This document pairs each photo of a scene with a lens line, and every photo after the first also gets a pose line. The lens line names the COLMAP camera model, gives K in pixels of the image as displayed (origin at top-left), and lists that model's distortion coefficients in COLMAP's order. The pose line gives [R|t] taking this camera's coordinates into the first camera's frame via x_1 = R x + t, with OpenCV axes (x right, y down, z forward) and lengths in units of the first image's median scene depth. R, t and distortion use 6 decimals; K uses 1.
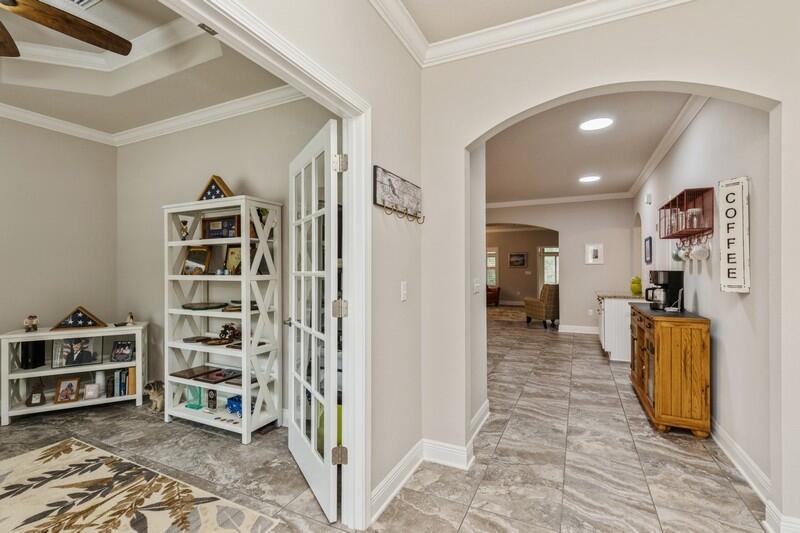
lens RADIAL K [[364.5, 0, 402.1], [0, 364.5, 266.1], [0, 0, 1]] dist [0.008494, -0.003828]
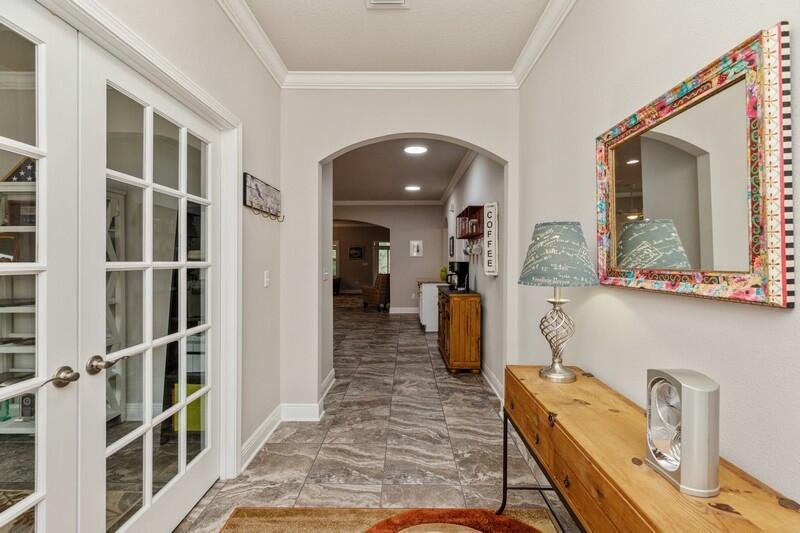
lens RADIAL K [[364.5, 0, 402.2], [0, 364.5, 251.5], [0, 0, 1]] dist [0.008494, -0.003828]
pose [[0.906694, 0.012001, 0.421619, -0.094204], [-0.004552, 0.999815, -0.018671, 0.000388], [-0.421765, 0.015010, 0.906581, -0.250865]]
